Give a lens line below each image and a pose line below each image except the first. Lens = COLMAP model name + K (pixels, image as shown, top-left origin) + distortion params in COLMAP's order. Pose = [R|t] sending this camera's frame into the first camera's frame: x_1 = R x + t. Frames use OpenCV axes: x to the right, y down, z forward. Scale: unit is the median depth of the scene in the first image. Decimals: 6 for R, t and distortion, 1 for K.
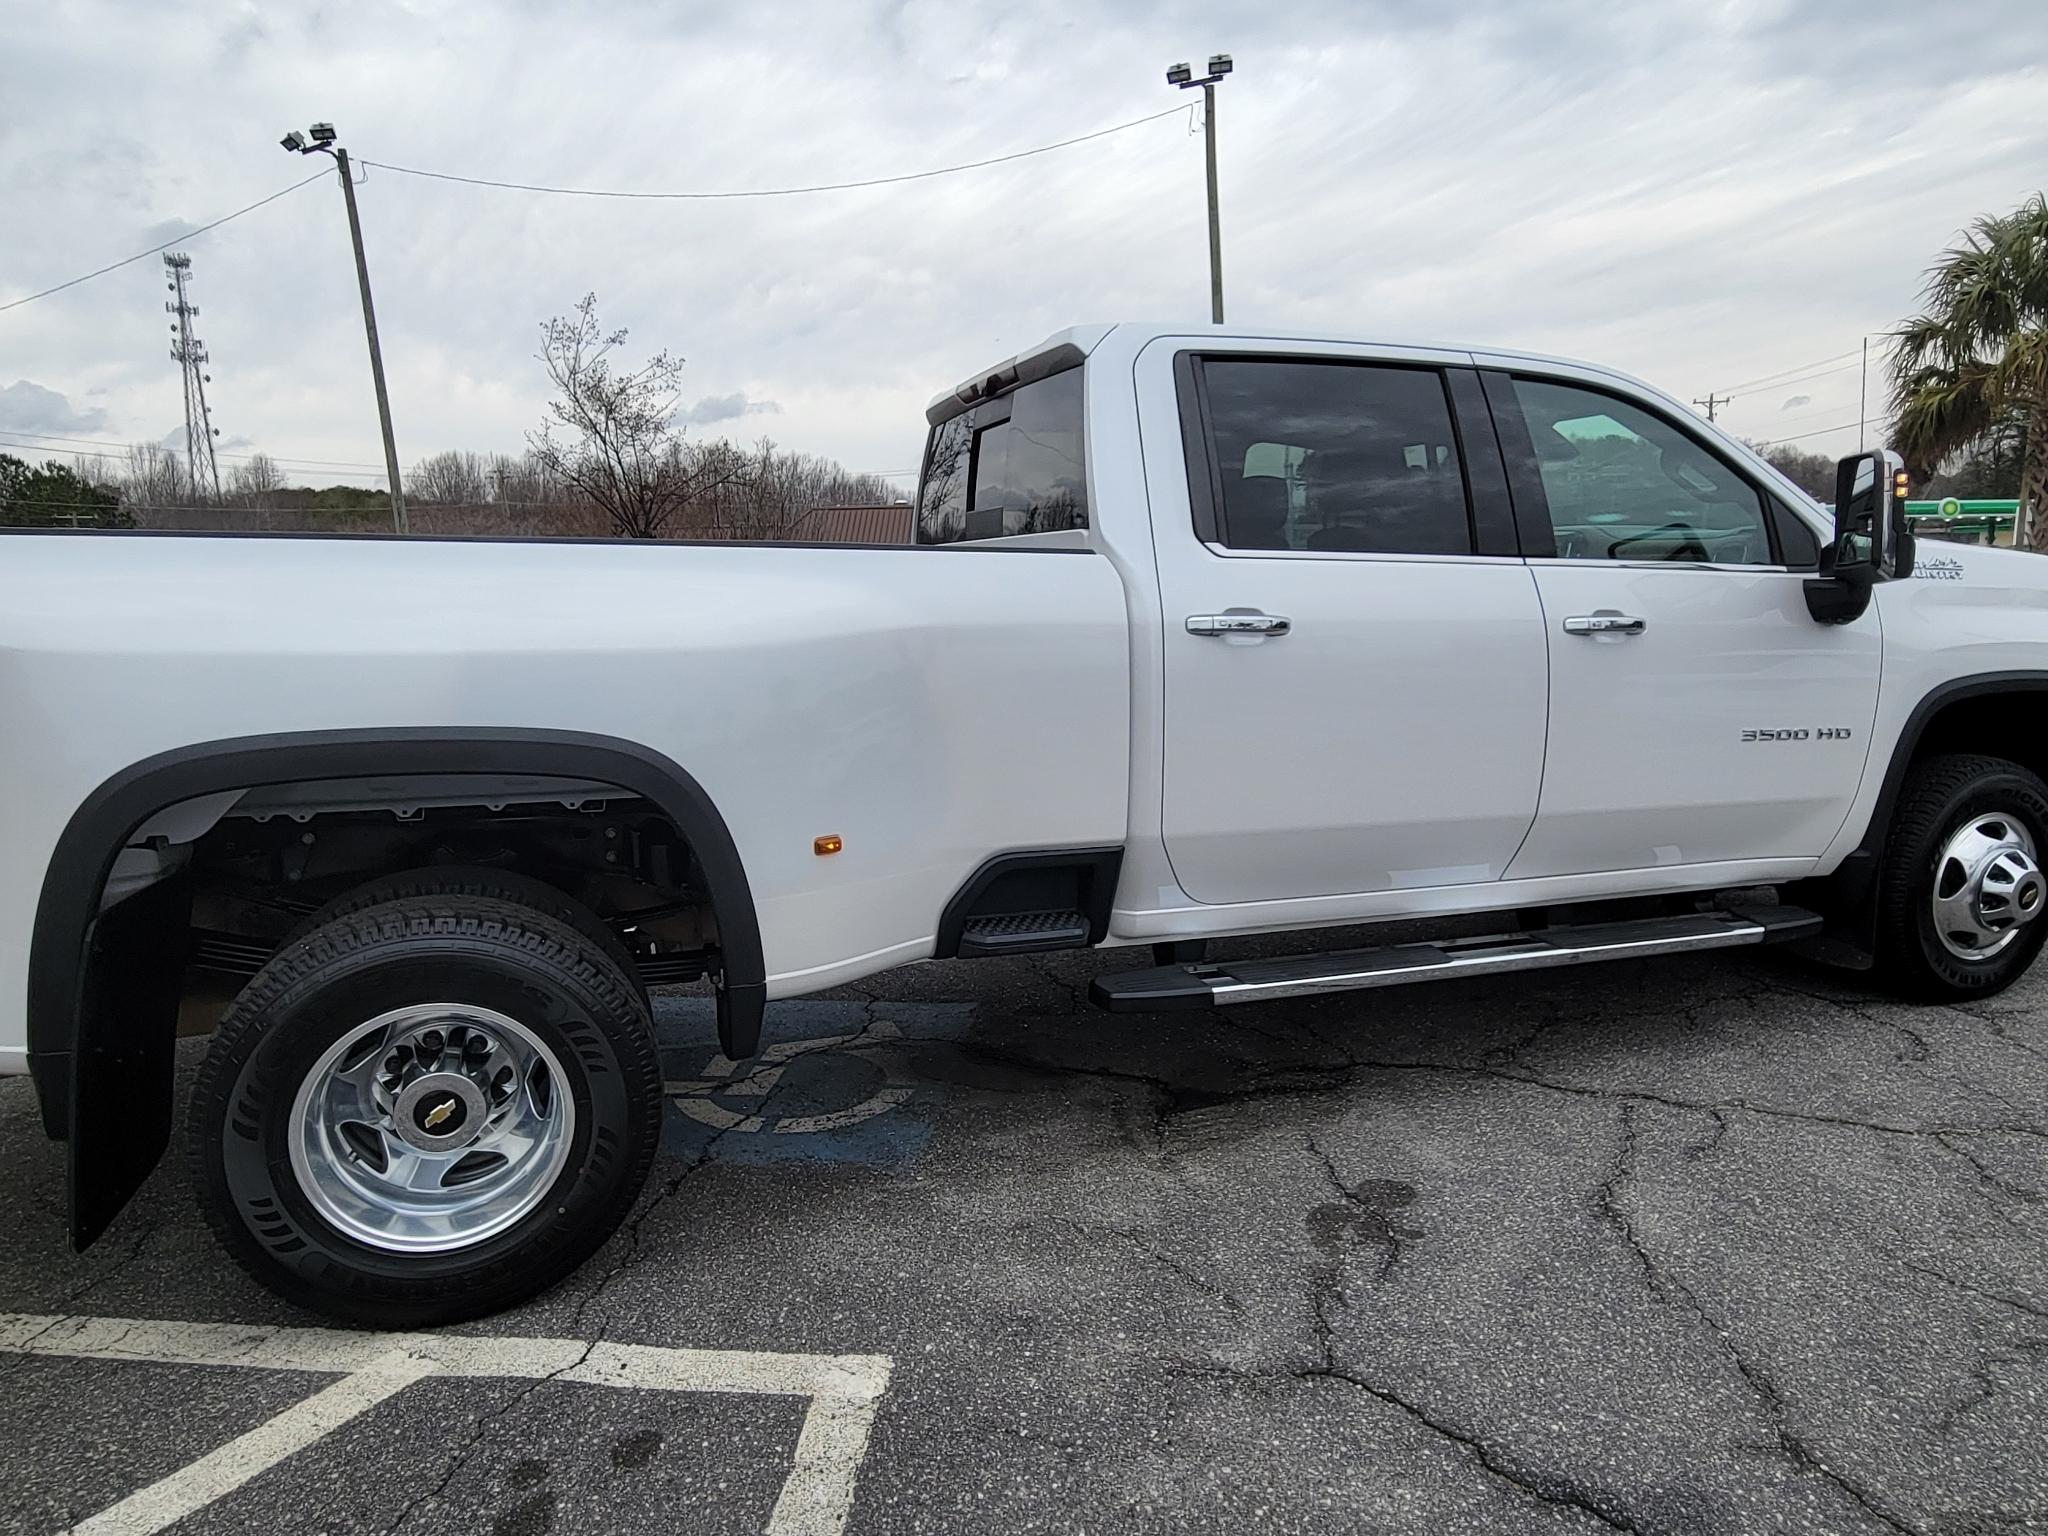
lens RADIAL K [[1290.9, 0, 1050.7], [0, 1290.9, 783.9], [0, 0, 1]] dist [0.002691, -0.003227]
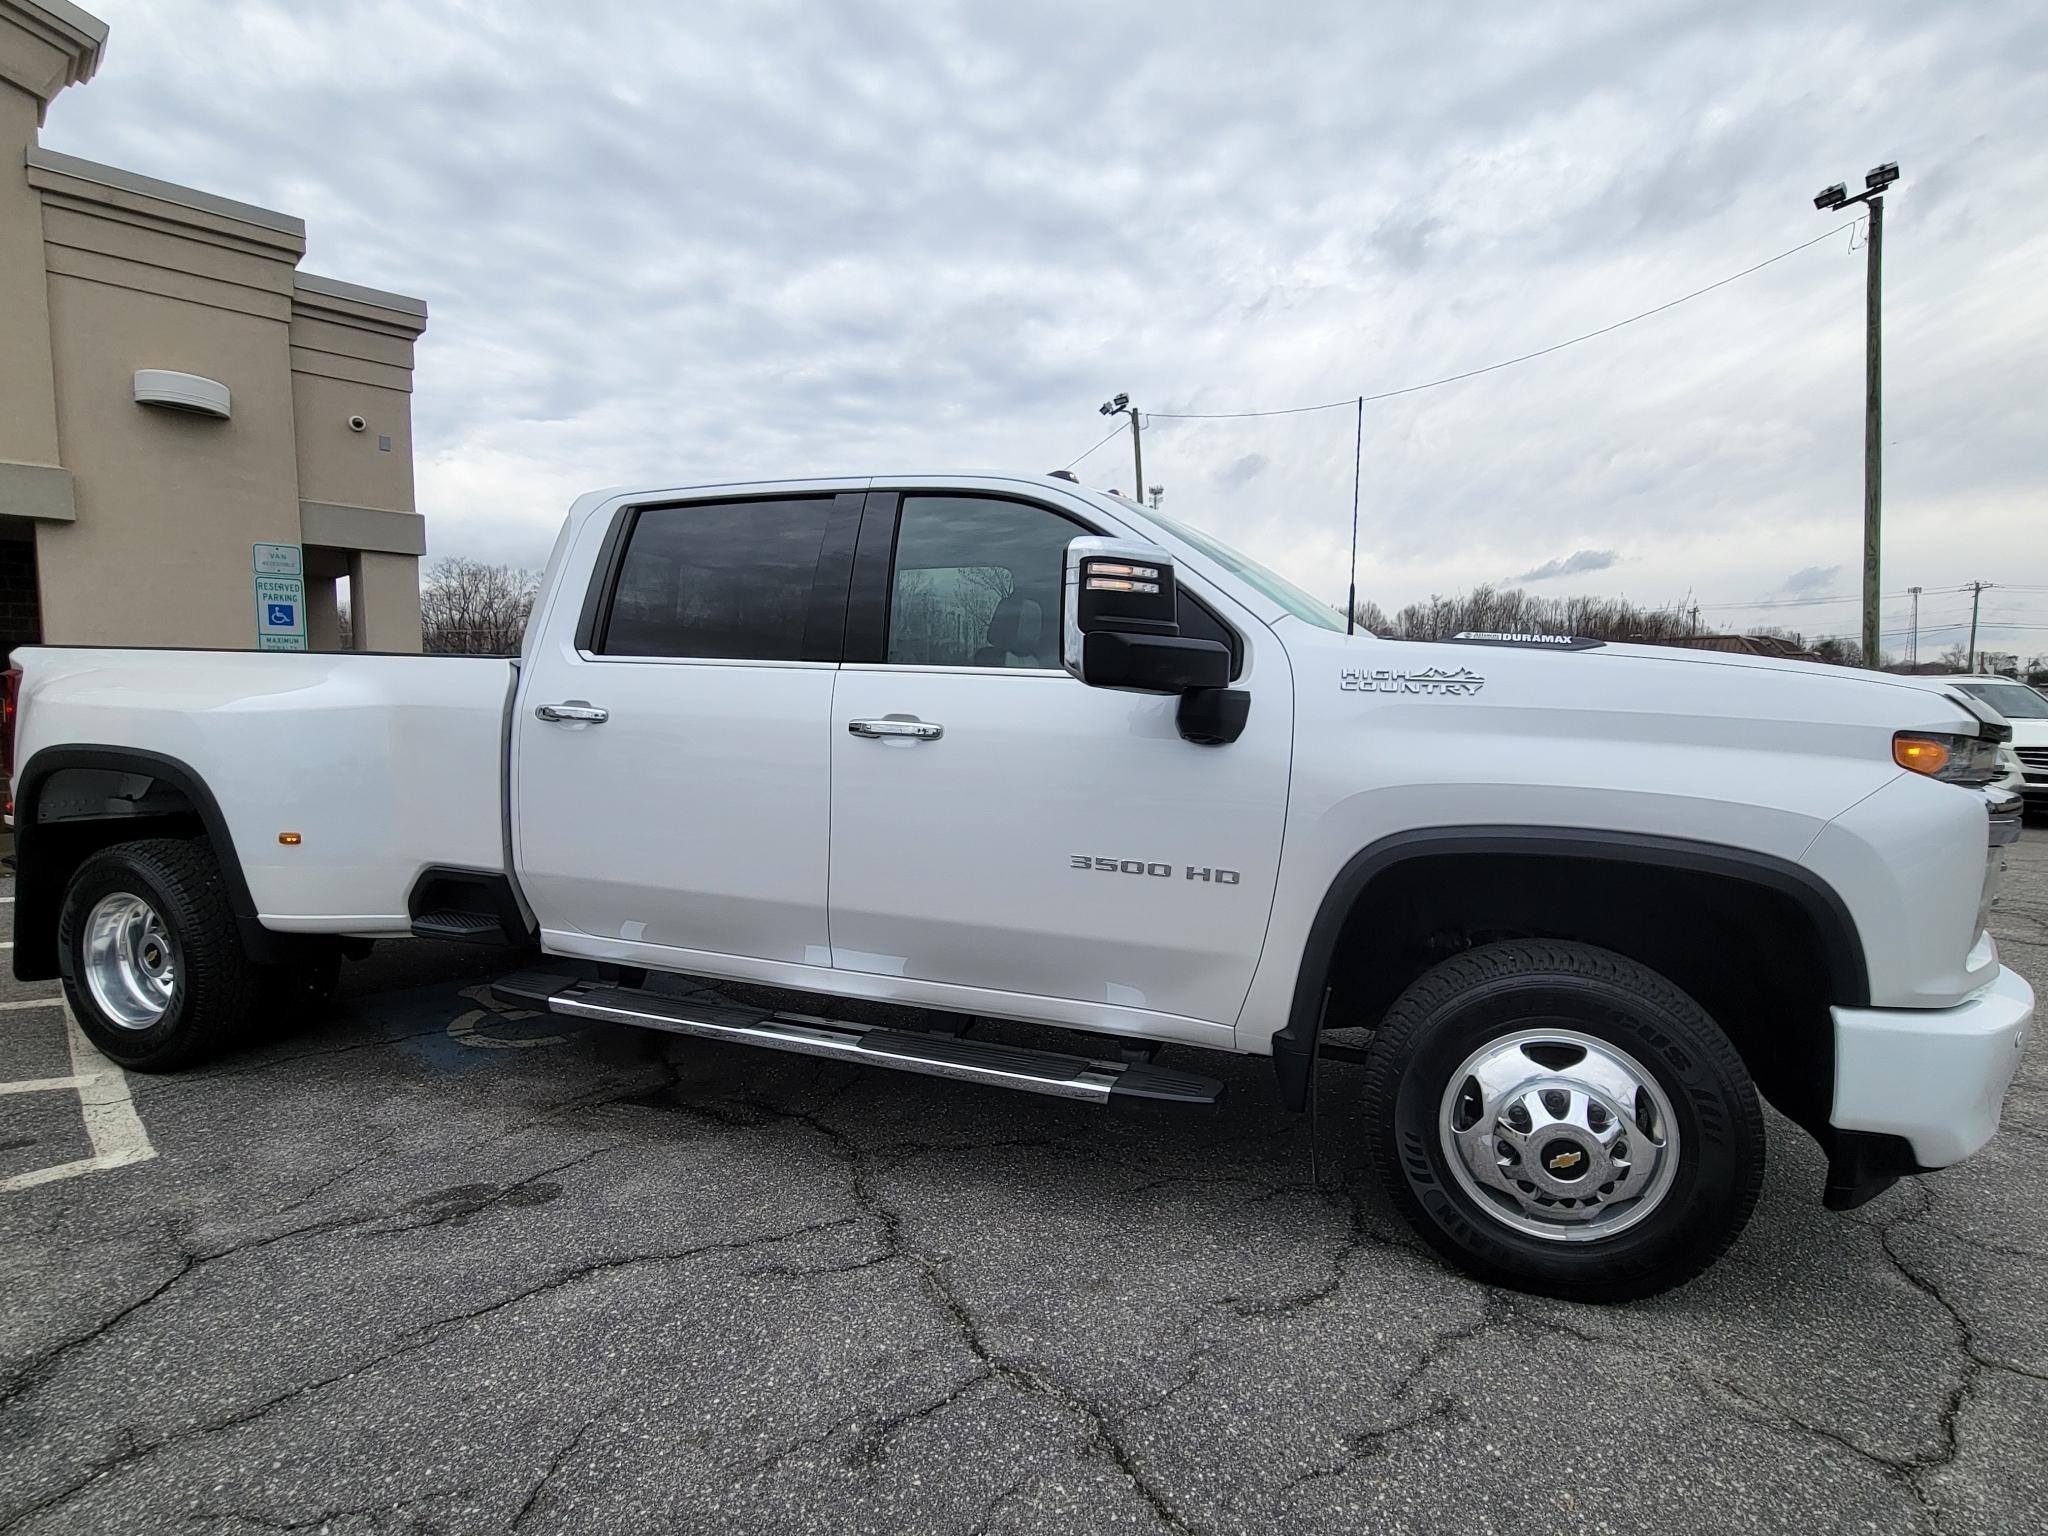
lens RADIAL K [[1021.3, 0, 1034.1], [0, 1021.3, 782.0], [0, 0, 1]] dist [0.001188, -0.001024]
pose [[0.769650, 0.071384, -0.634462, 1.090048], [-0.120575, 0.992099, -0.034644, -0.072649], [0.626977, 0.103164, 0.772177, 0.490899]]
